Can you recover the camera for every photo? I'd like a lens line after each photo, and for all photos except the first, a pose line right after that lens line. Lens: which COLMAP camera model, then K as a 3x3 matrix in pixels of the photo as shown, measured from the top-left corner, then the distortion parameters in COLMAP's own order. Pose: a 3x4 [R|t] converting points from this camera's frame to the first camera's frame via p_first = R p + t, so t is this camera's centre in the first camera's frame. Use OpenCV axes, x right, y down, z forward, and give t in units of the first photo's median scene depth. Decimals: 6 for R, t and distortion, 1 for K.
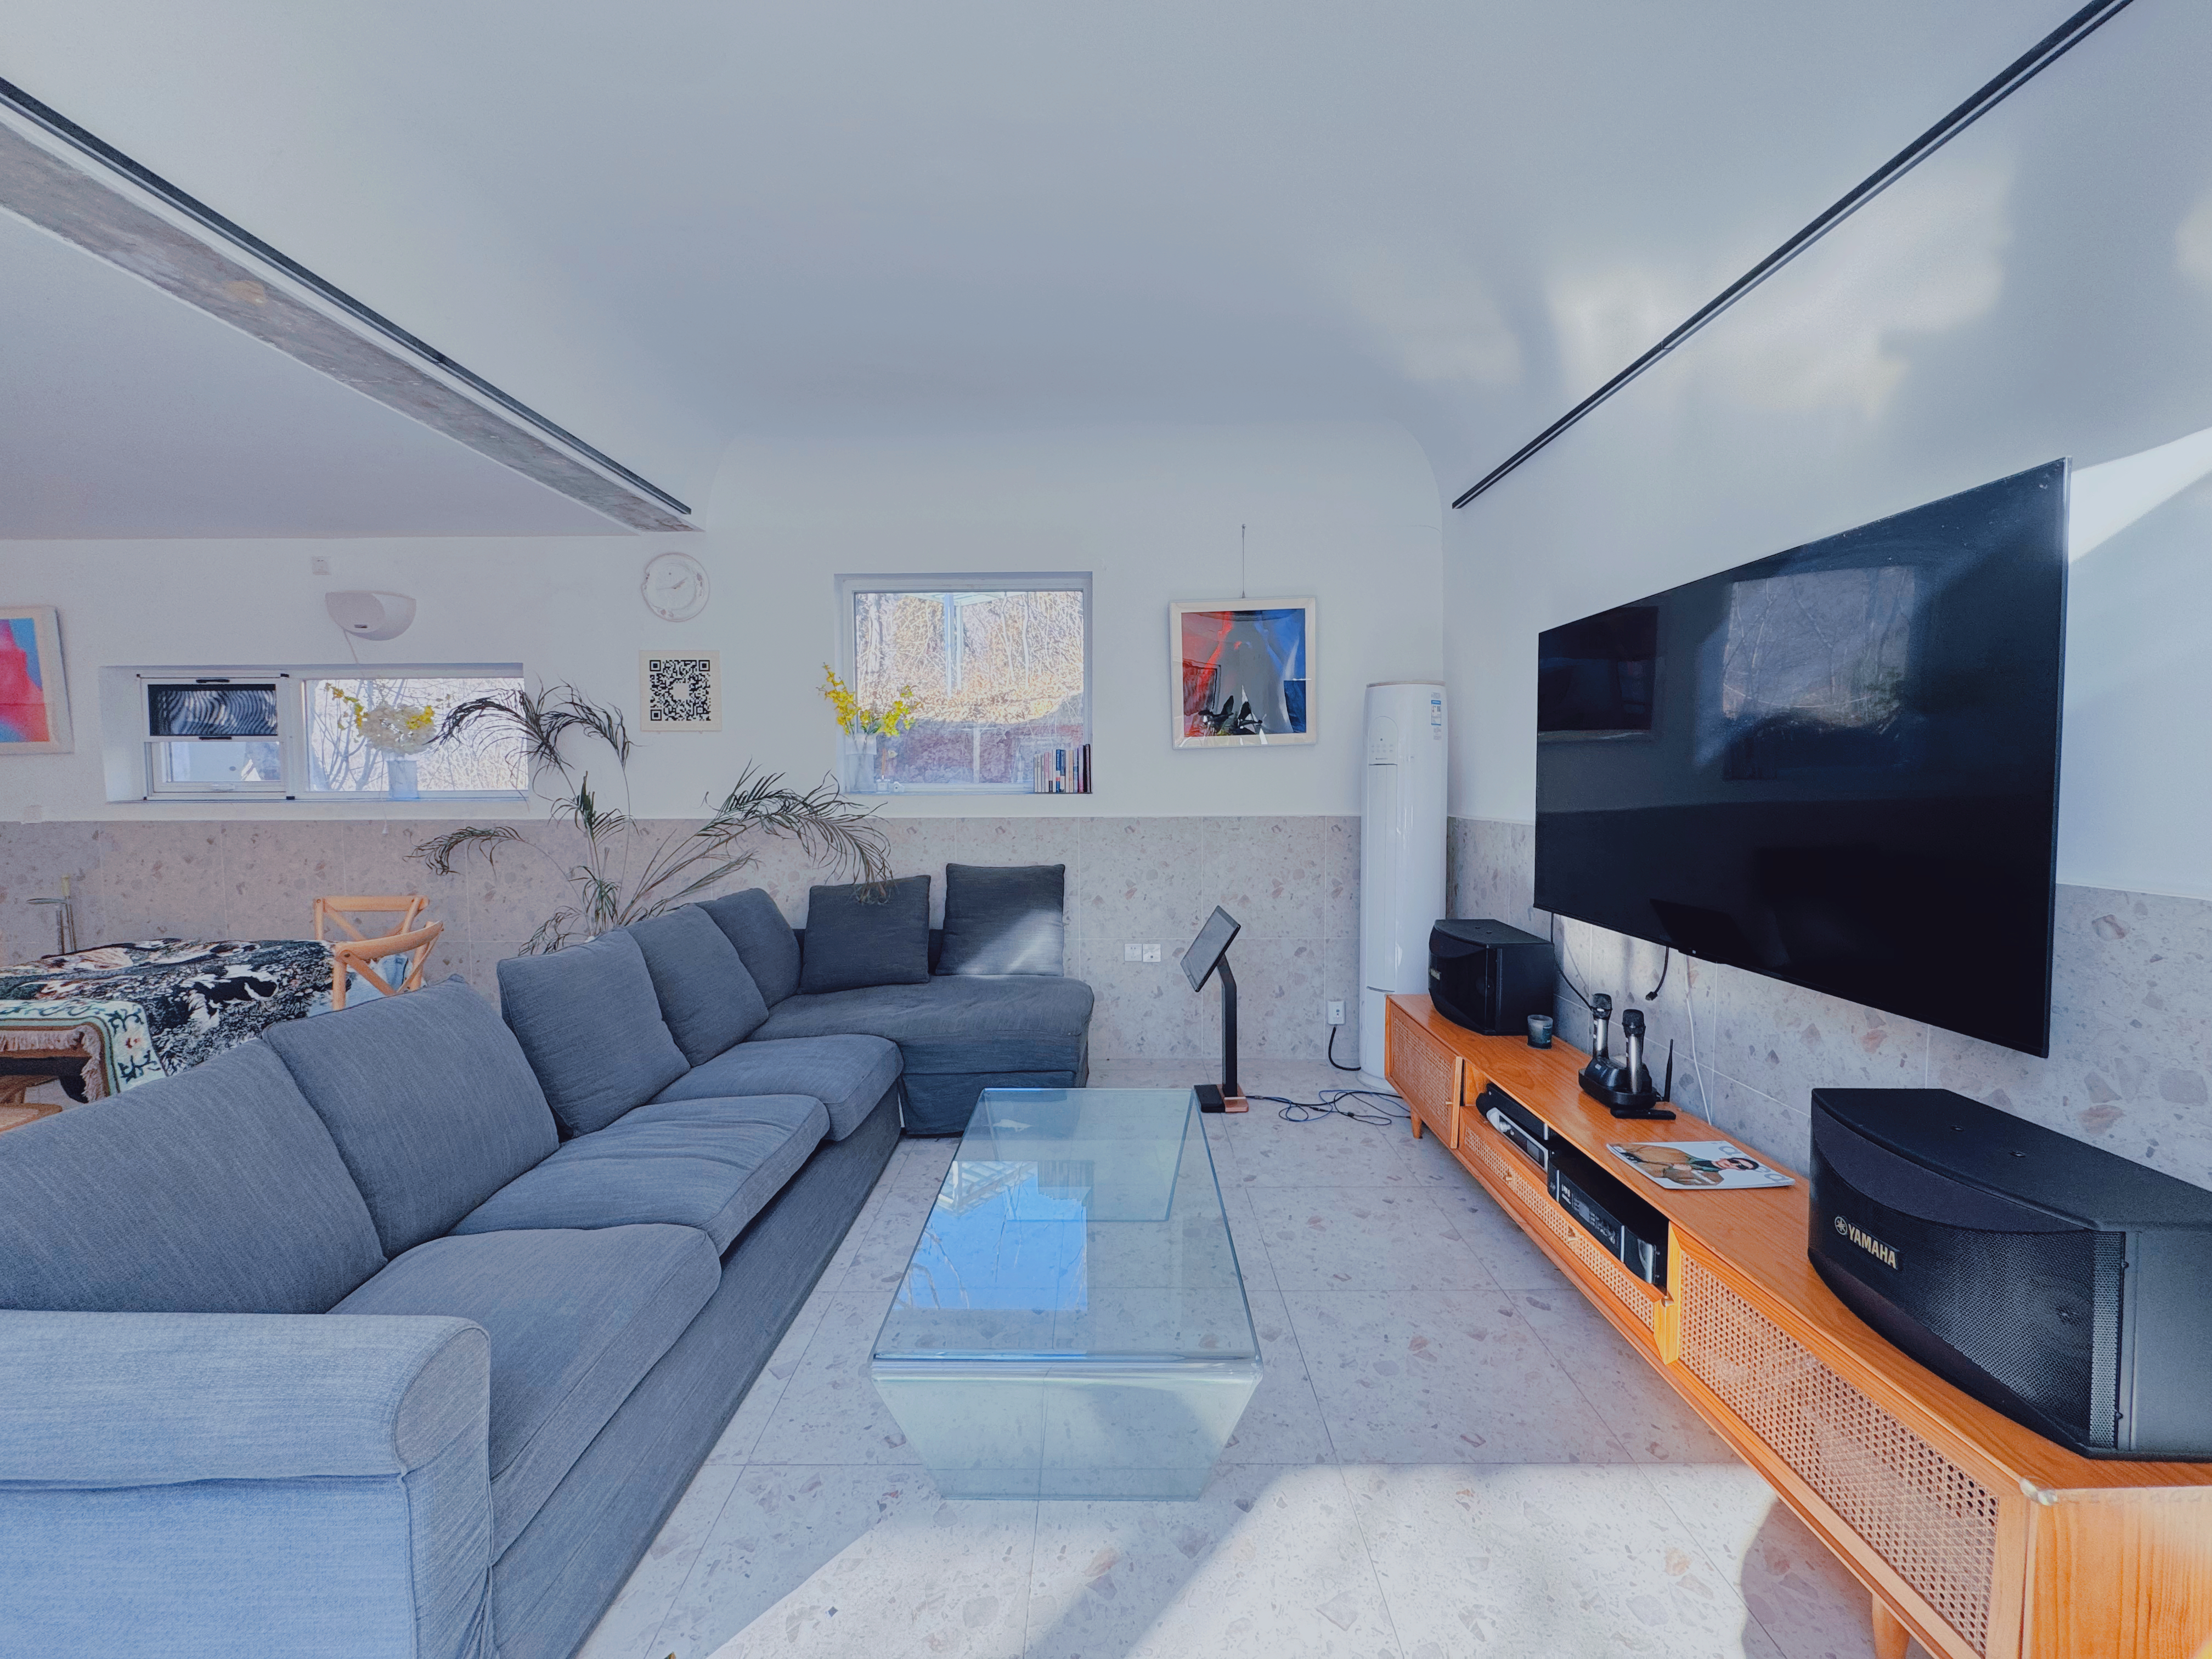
lens RADIAL K [[890.4, 0, 1111.9], [0, 890.4, 821.8], [0, 0, 1]] dist [-0.000006, -0.000019]
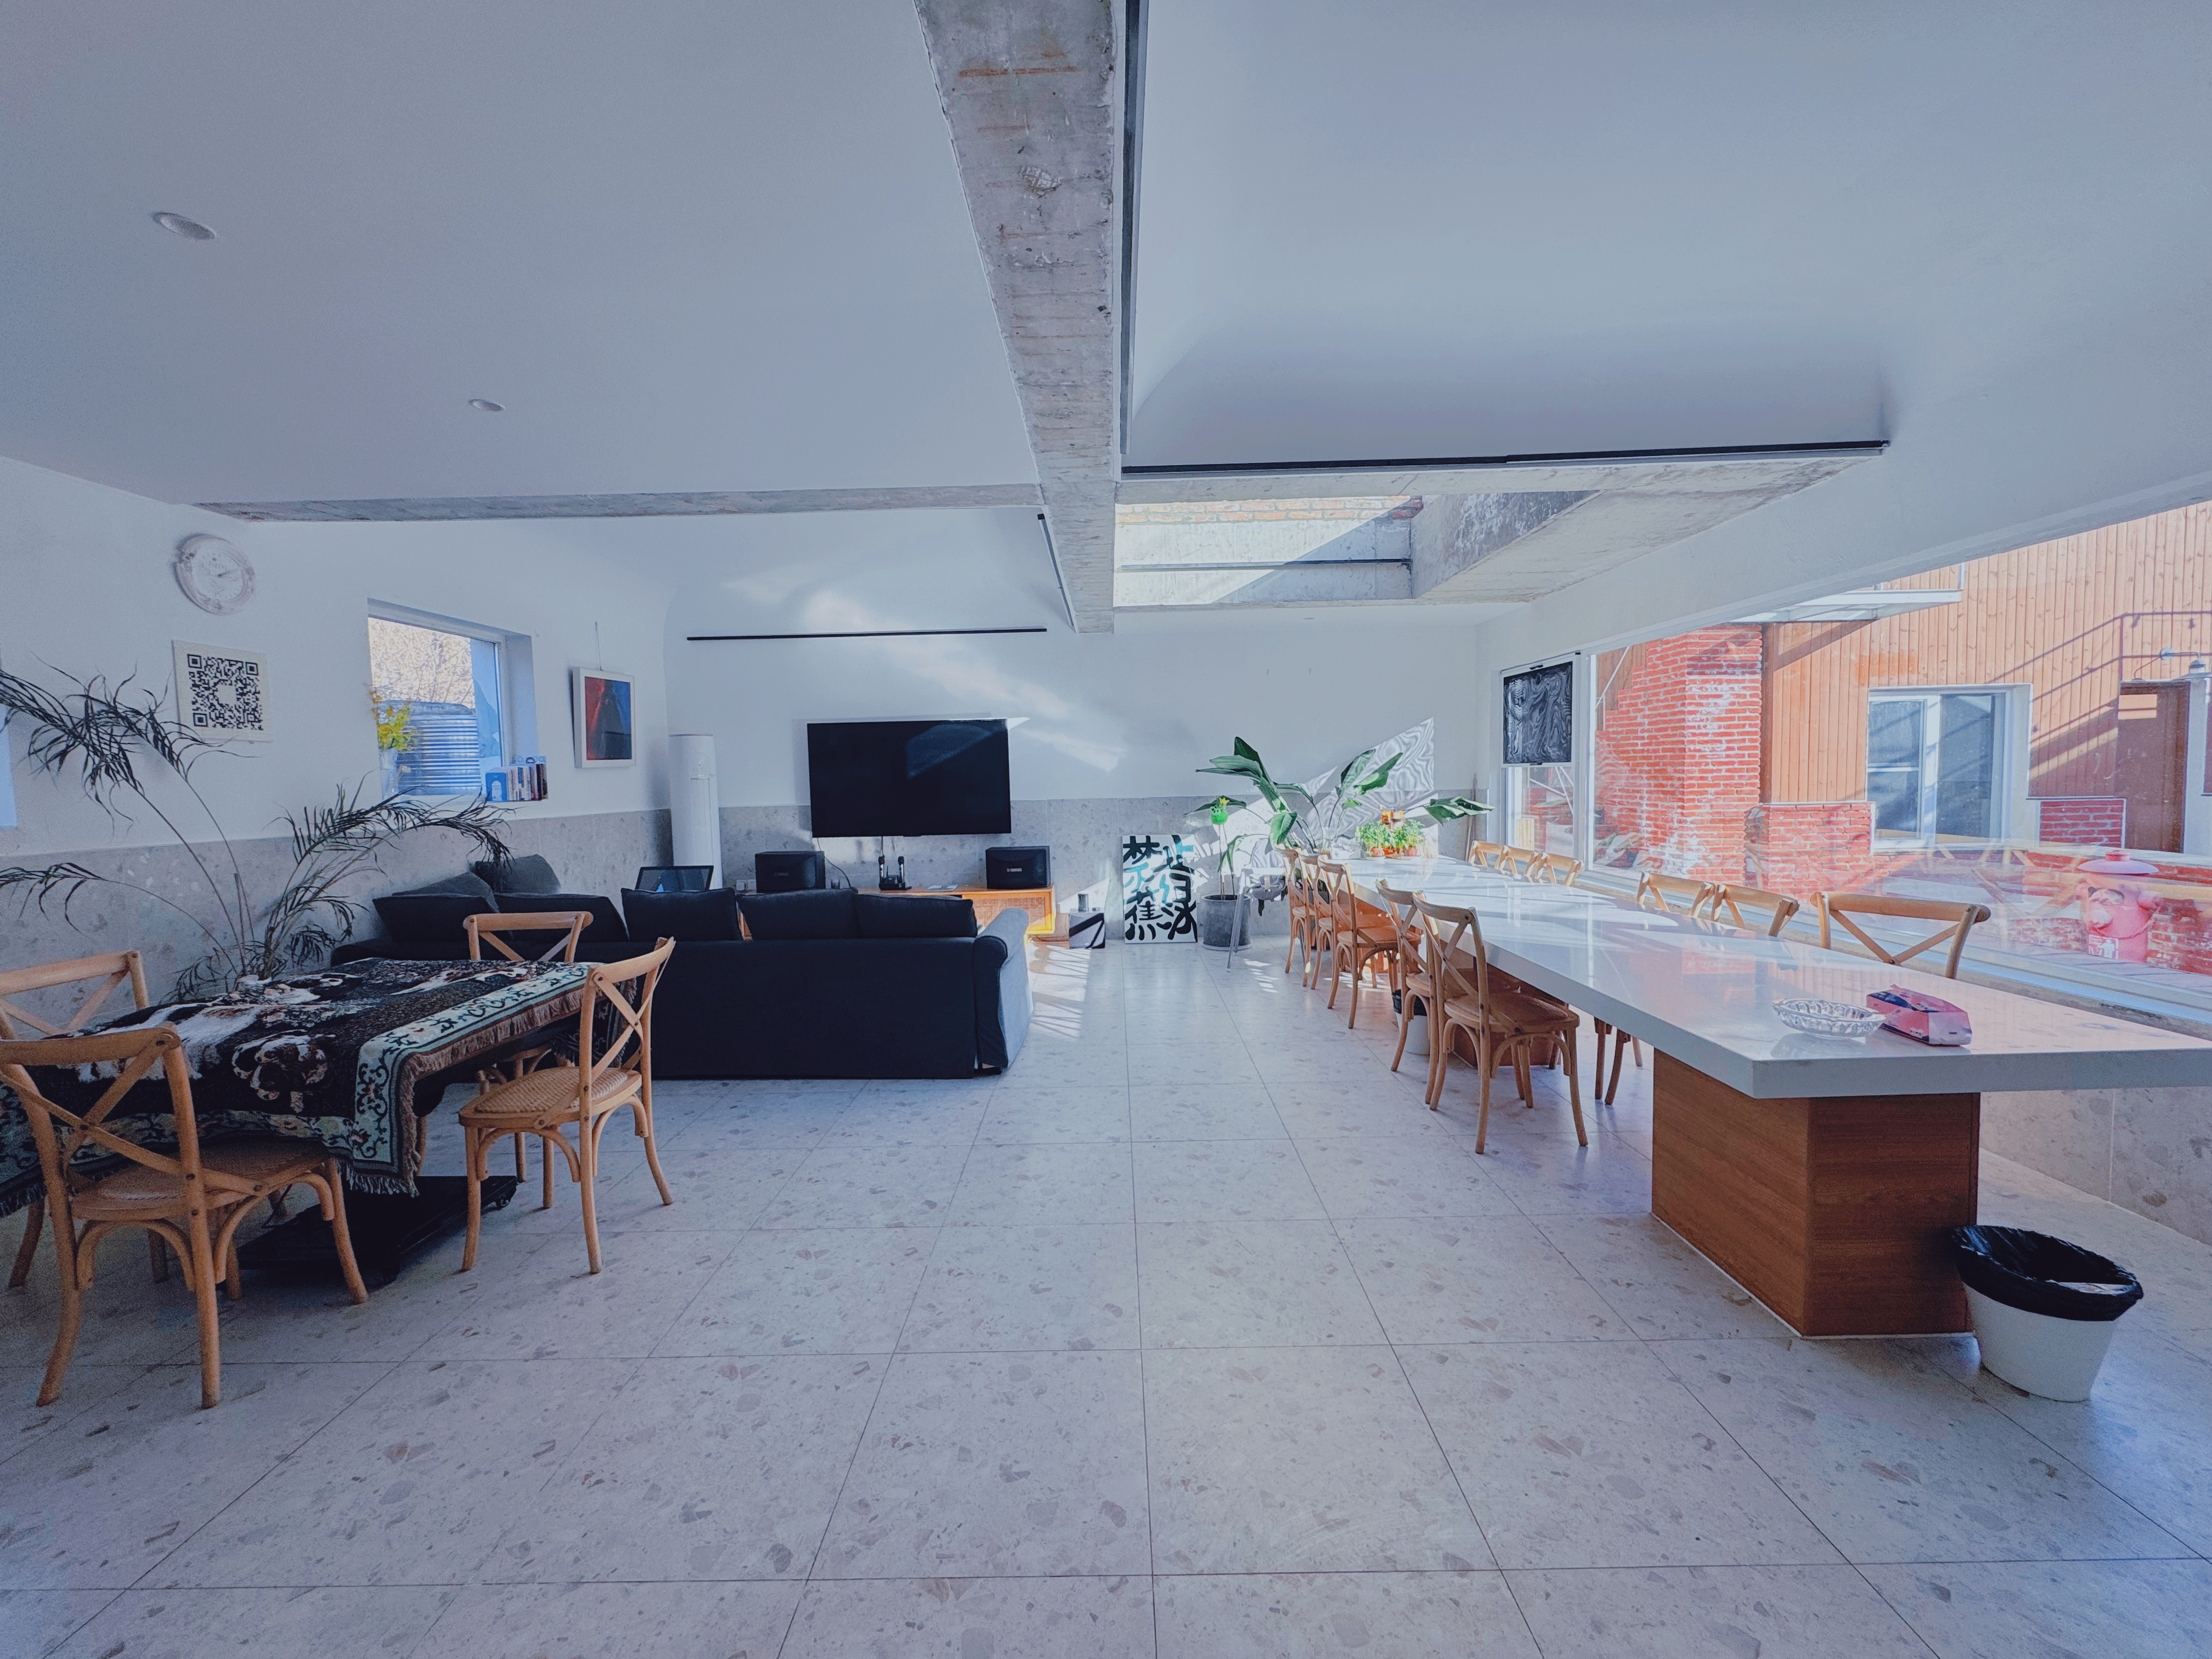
lens RADIAL K [[877.7, 0, 1106.0], [0, 877.7, 829.5], [0, 0, 1]] dist [-0.001090, -0.000172]
pose [[0.015996, -0.055101, 0.998353, -1.348570], [0.071113, 0.996015, 0.053832, 0.001507], [-0.997340, 0.070135, 0.019851, 0.125063]]
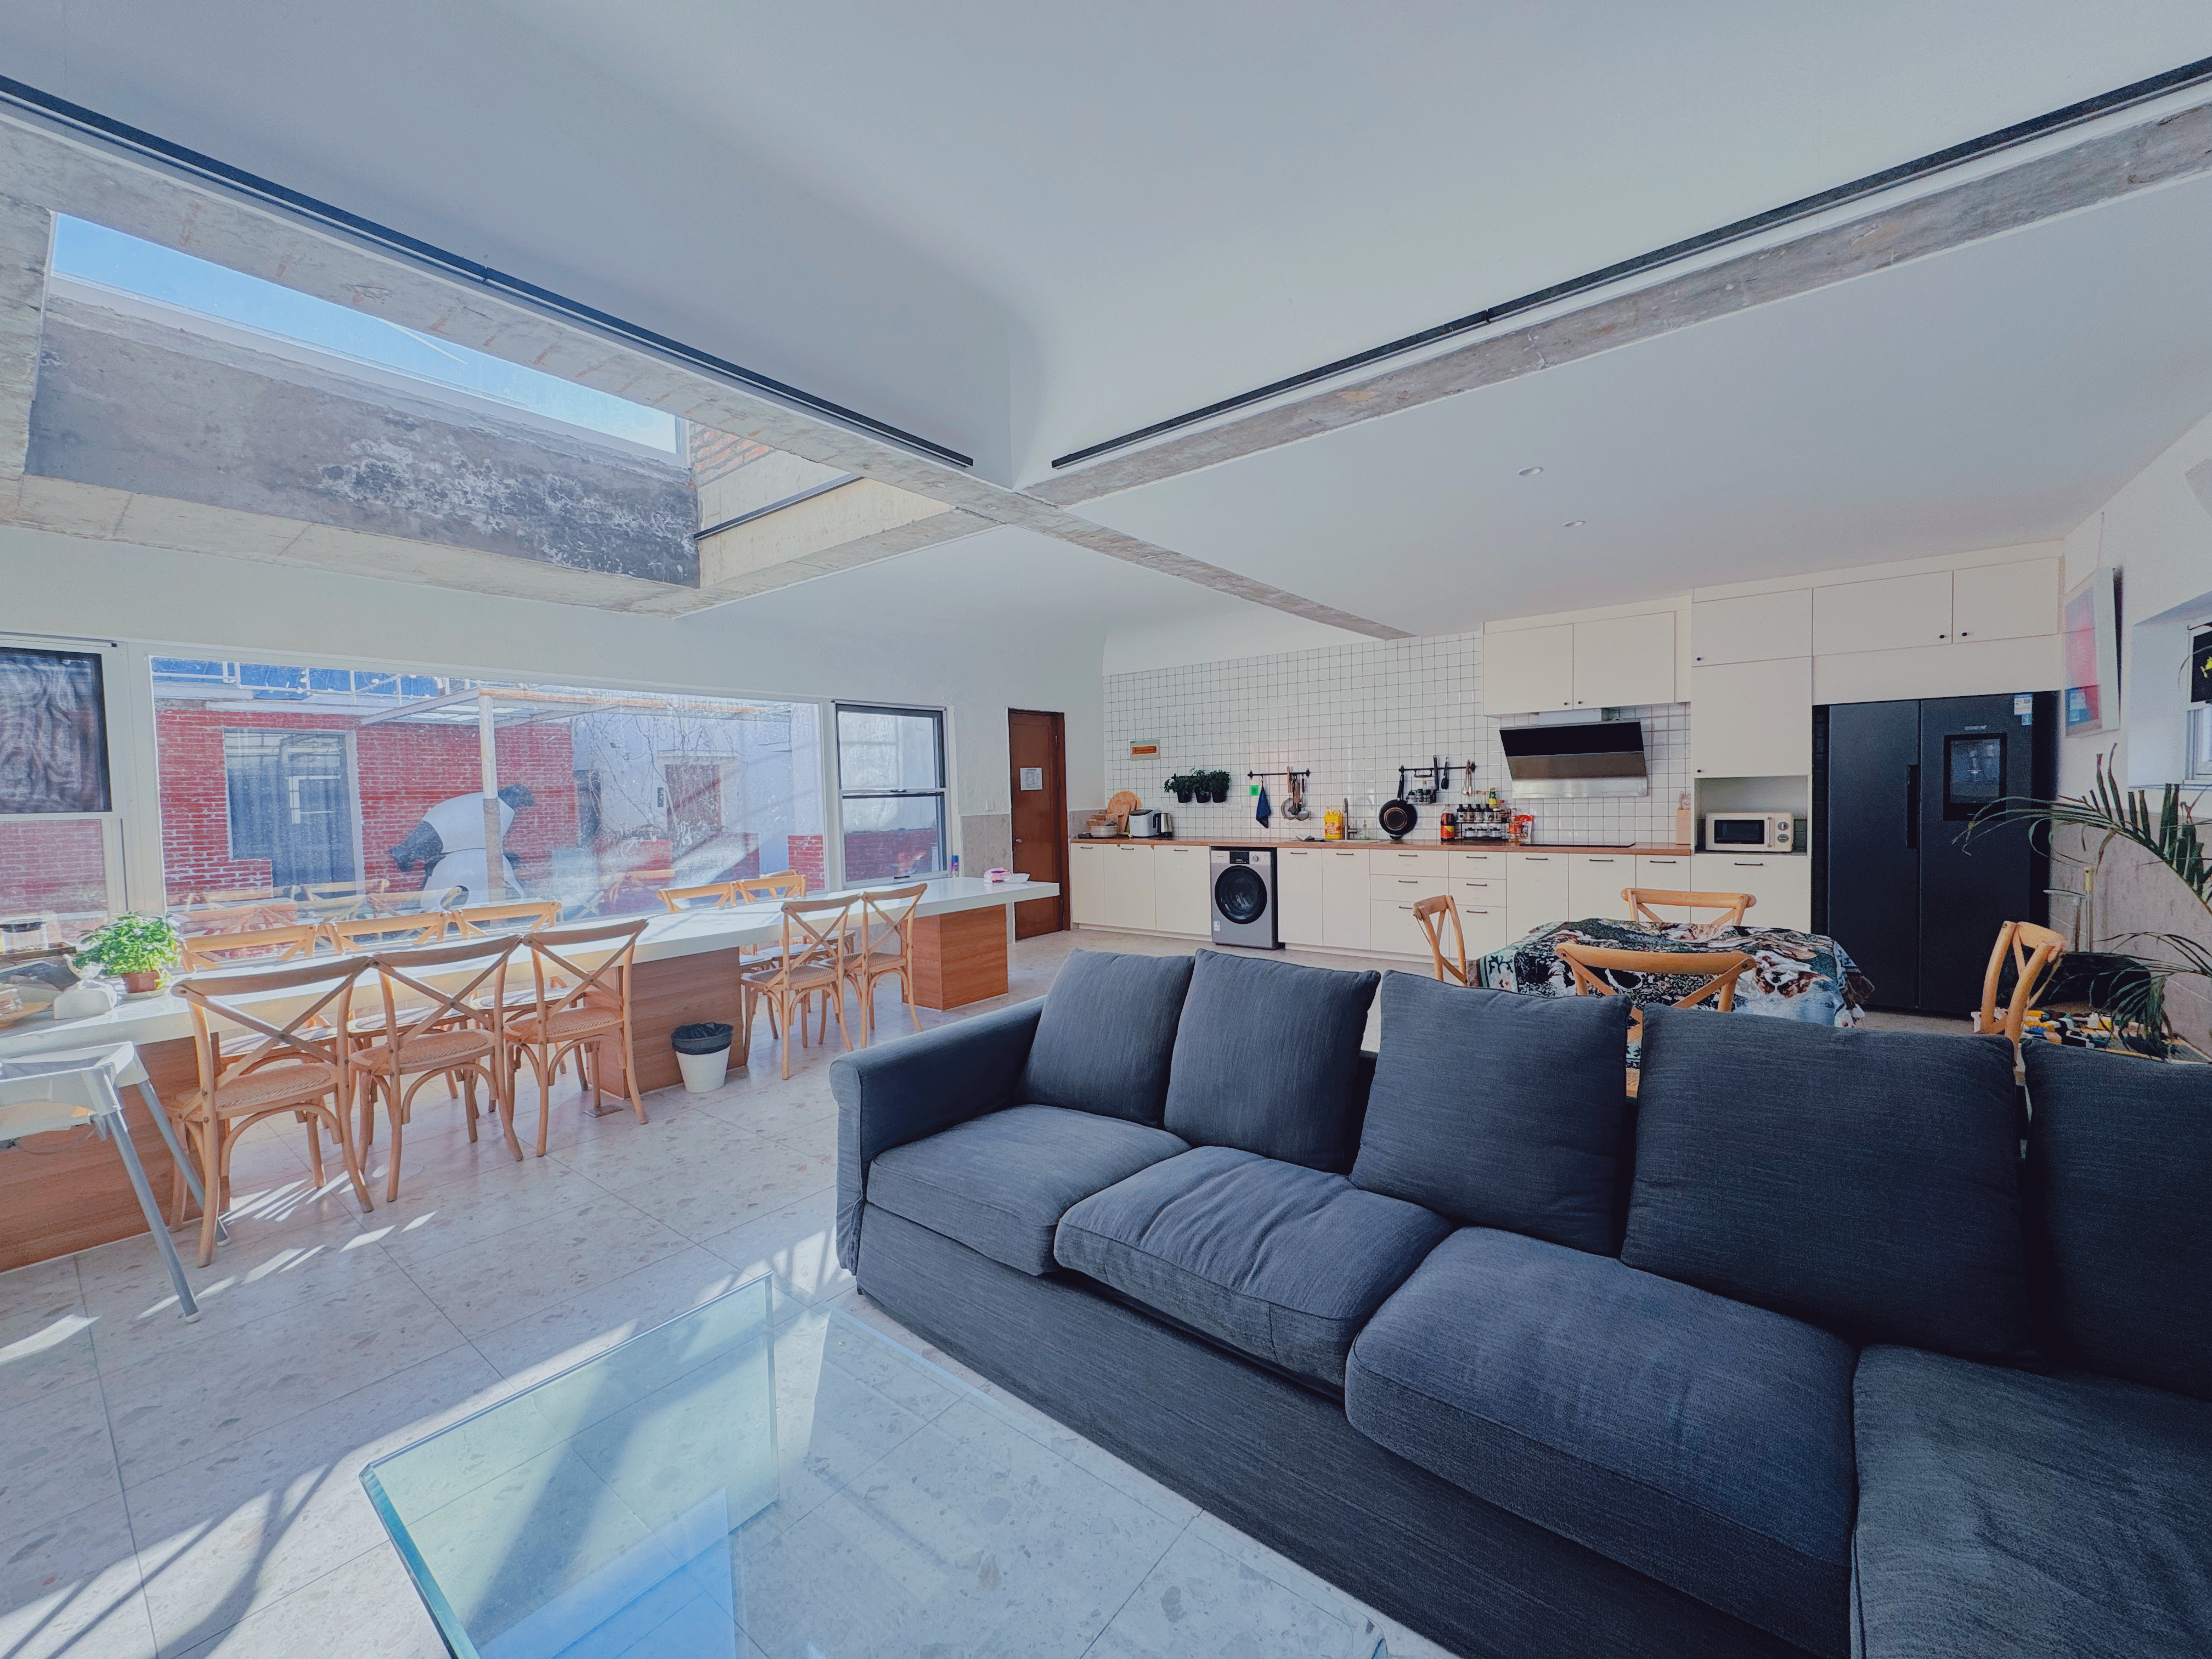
lens RADIAL K [[877.7, 0, 1106.0], [0, 877.7, 829.5], [0, 0, 1]] dist [-0.001090, -0.000172]
pose [[-0.620533, 0.054778, -0.782265, 0.128778], [-0.008945, 0.996998, 0.076910, -0.036486], [0.784129, 0.054723, -0.618180, 0.752709]]
